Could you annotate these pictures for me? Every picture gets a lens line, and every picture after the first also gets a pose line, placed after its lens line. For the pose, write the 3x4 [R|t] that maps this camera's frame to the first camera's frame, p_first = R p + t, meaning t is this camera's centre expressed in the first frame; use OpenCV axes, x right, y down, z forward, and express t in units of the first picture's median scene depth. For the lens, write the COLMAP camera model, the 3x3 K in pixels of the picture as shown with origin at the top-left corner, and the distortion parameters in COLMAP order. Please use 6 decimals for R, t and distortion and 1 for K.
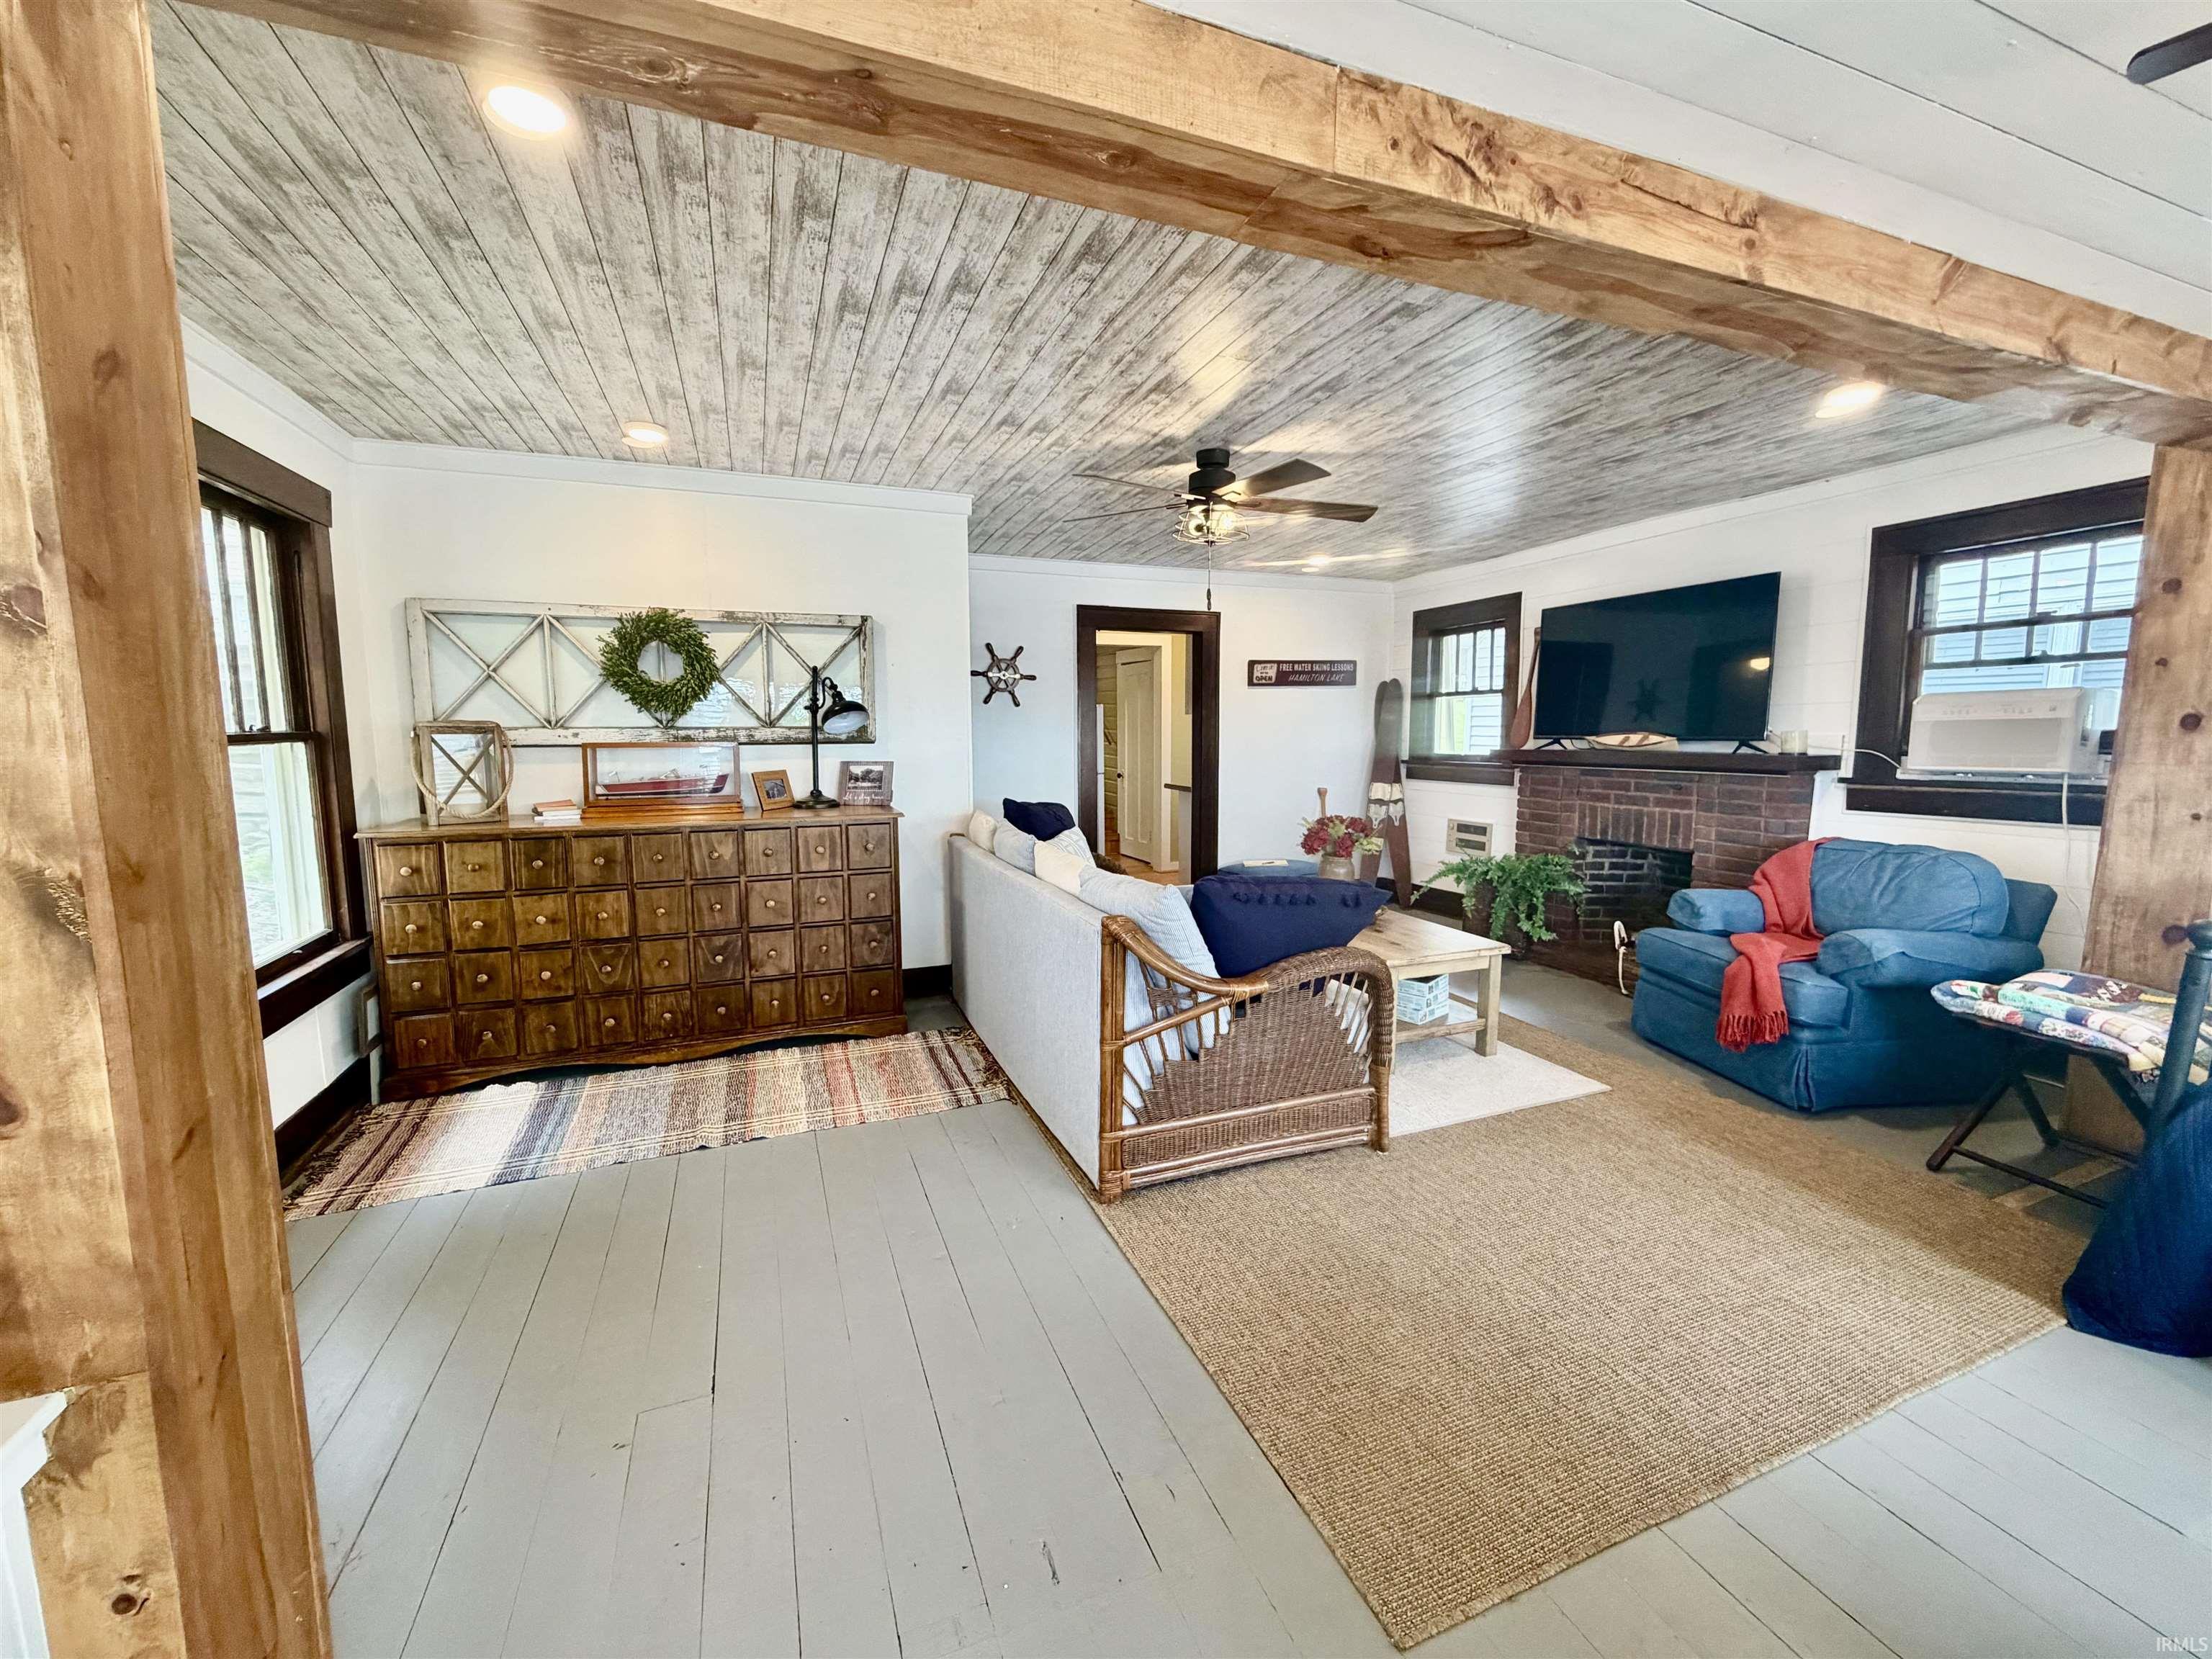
lens RADIAL K [[885.2, 0, 1097.0], [0, 885.2, 824.9], [0, 0, 1]] dist [0.001372, -0.000262]
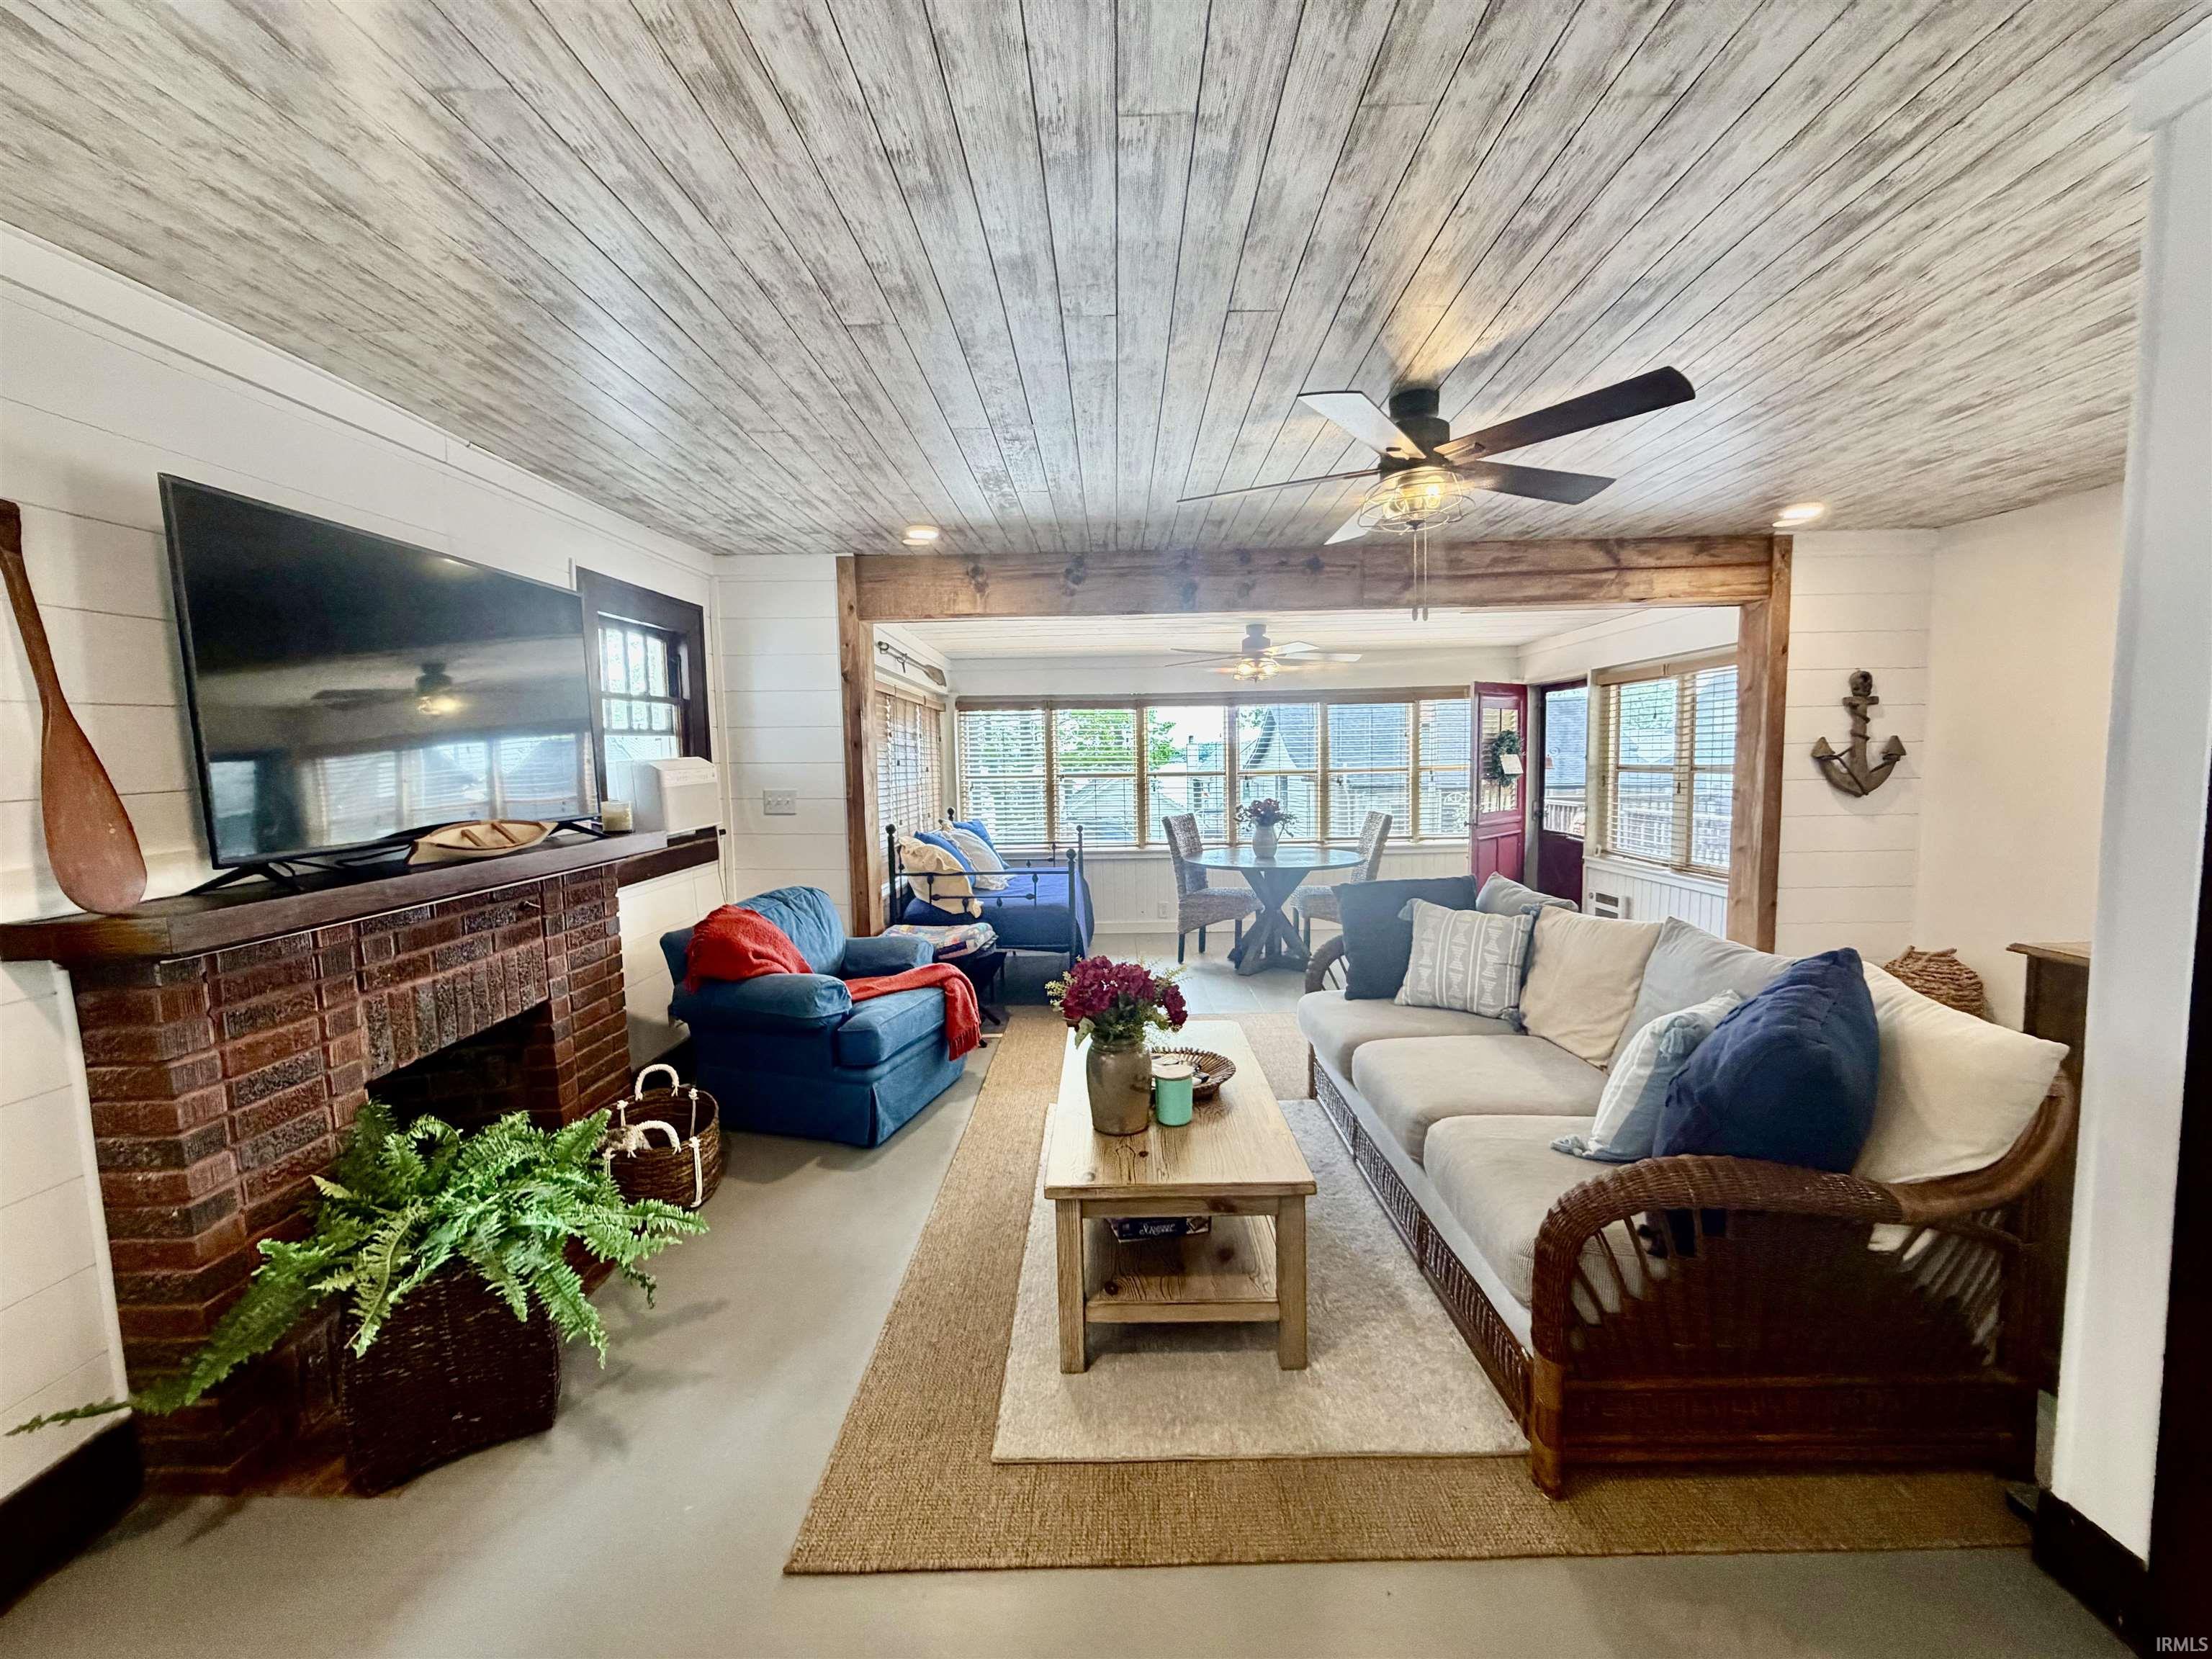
lens RADIAL K [[881.8, 0, 1098.1], [0, 881.8, 824.8], [0, 0, 1]] dist [0.000834, -0.000044]
pose [[-0.924581, -0.008004, 0.380902, 0.090350], [0.065608, 0.981499, 0.179878, -0.222314], [-0.375295, 0.191302, -0.906950, 1.723356]]
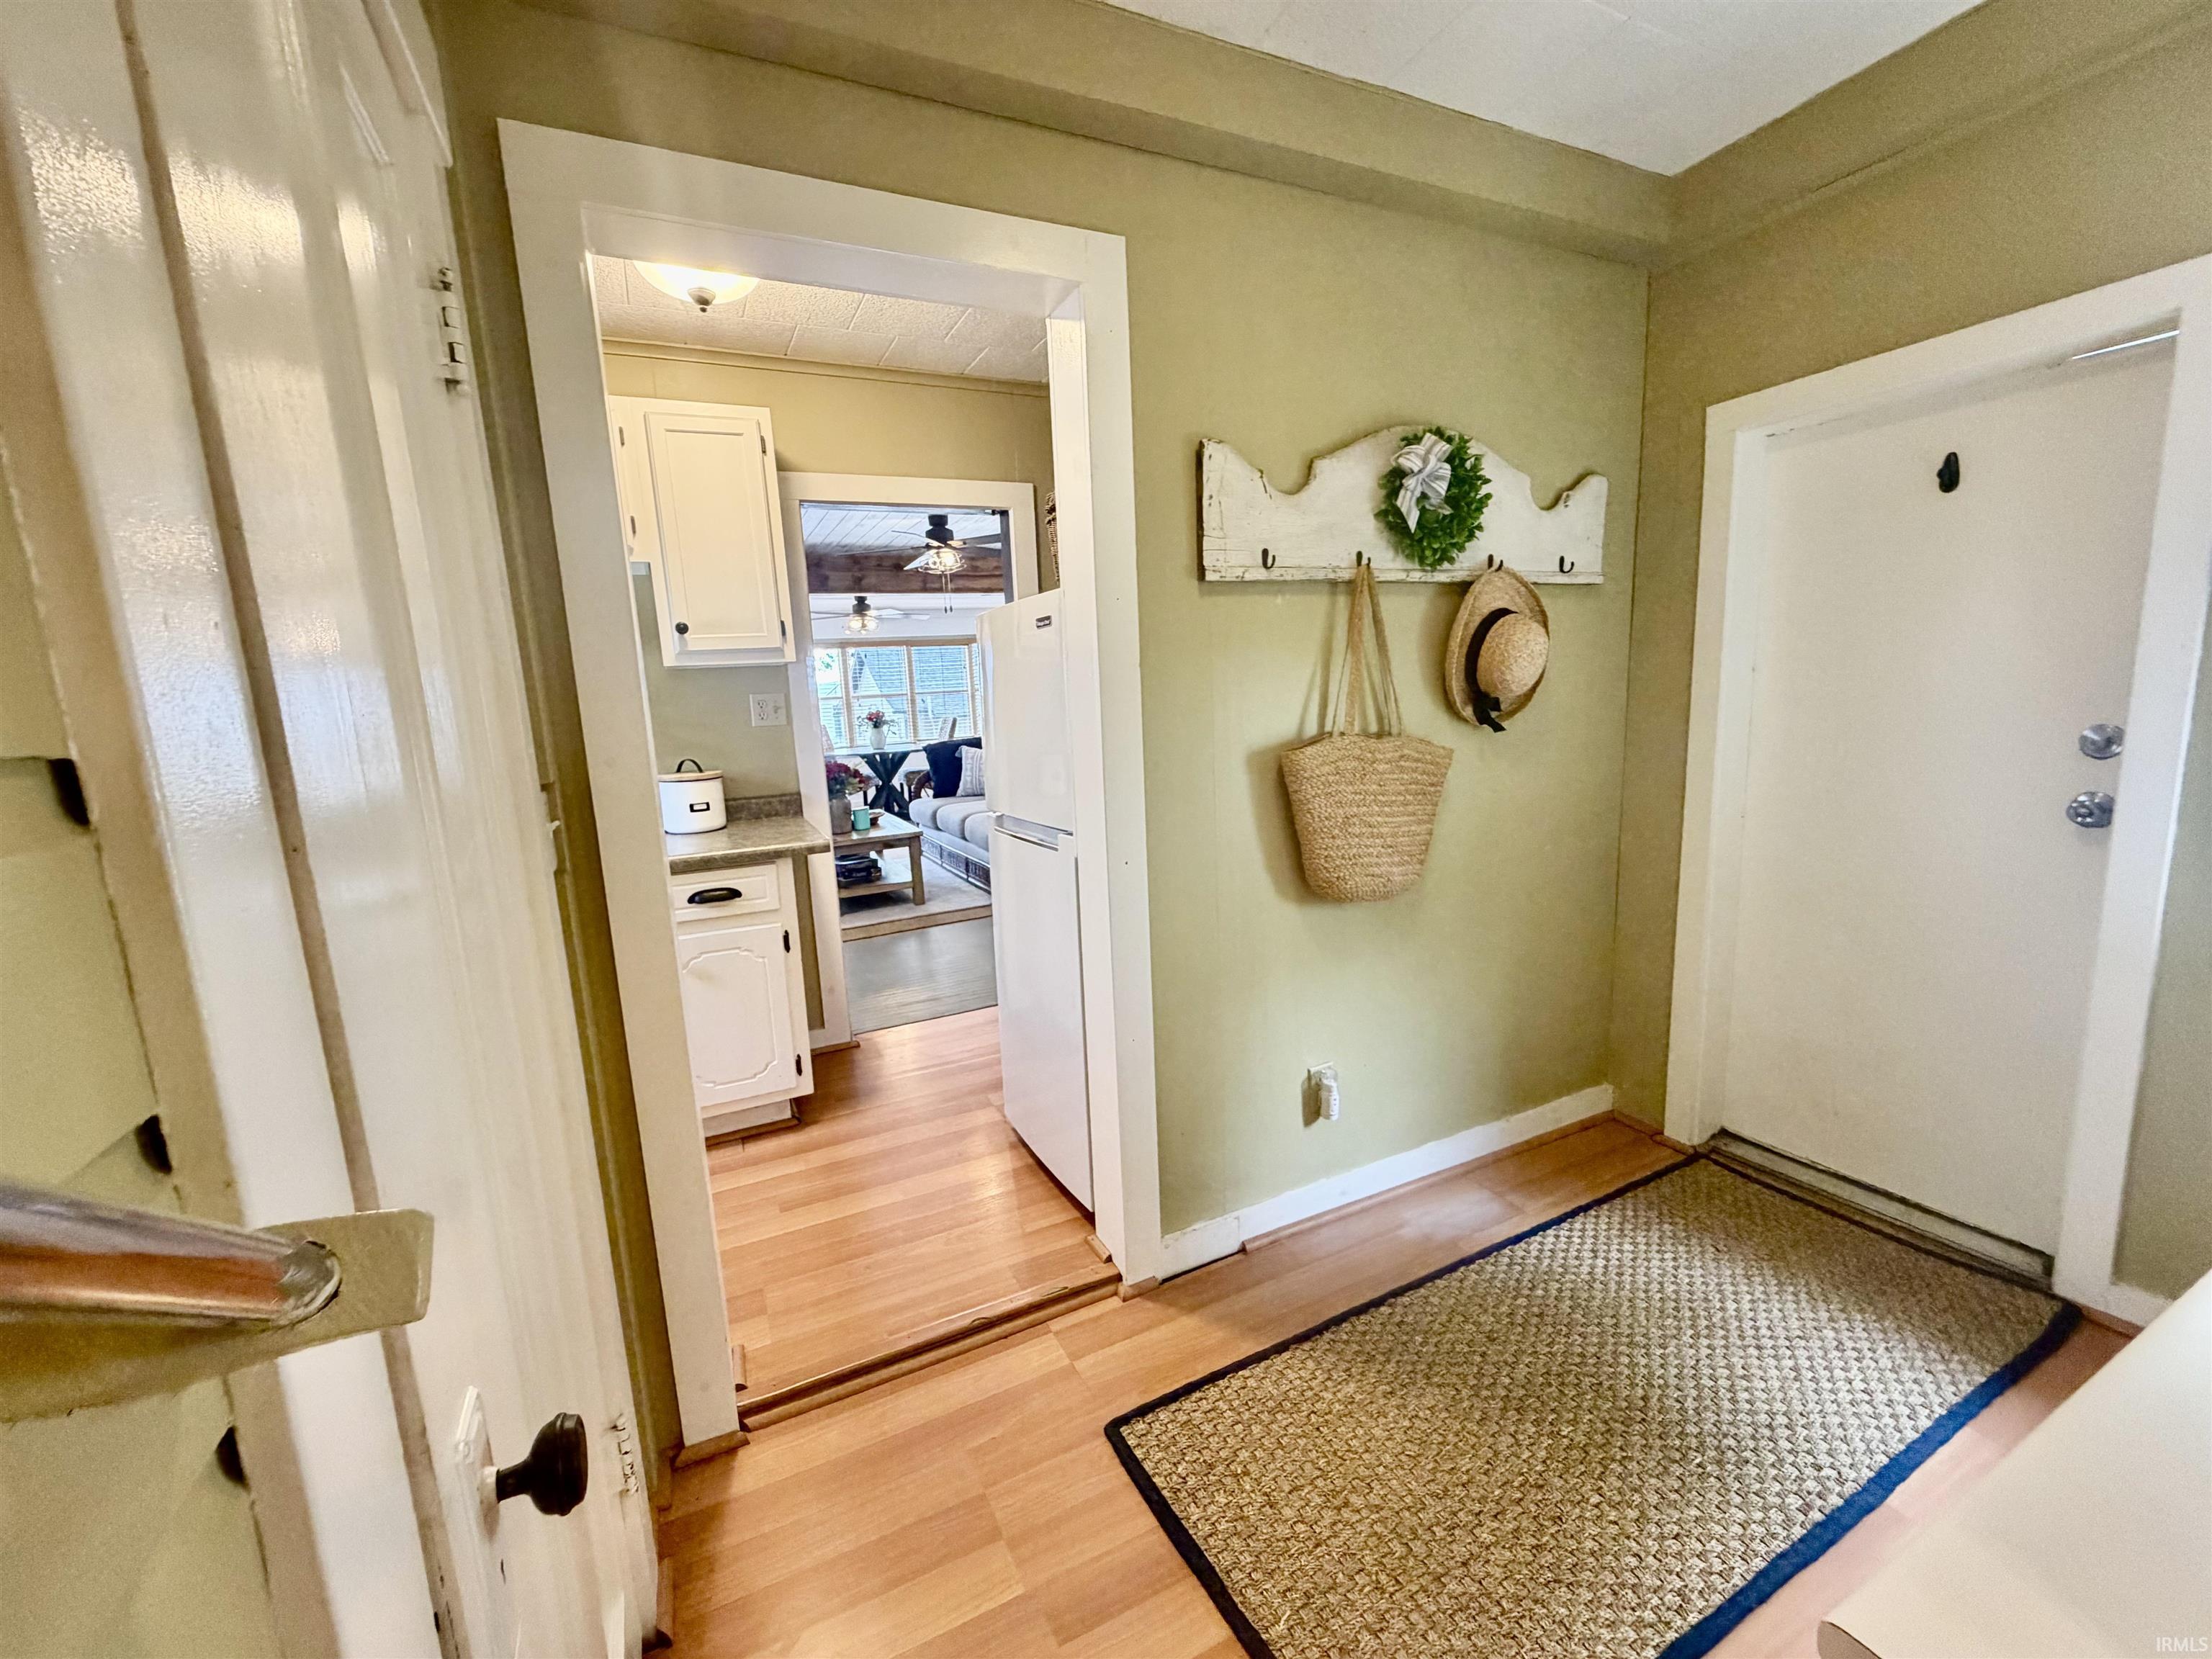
lens RADIAL K [[881.8, 0, 1098.1], [0, 881.8, 824.8], [0, 0, 1]] dist [0.000834, -0.000044]
pose [[-0.996330, 0.061427, -0.059612, -0.030479], [0.043225, 0.962163, 0.269024, -0.287453], [0.073882, 0.265460, -0.961287, 2.643067]]
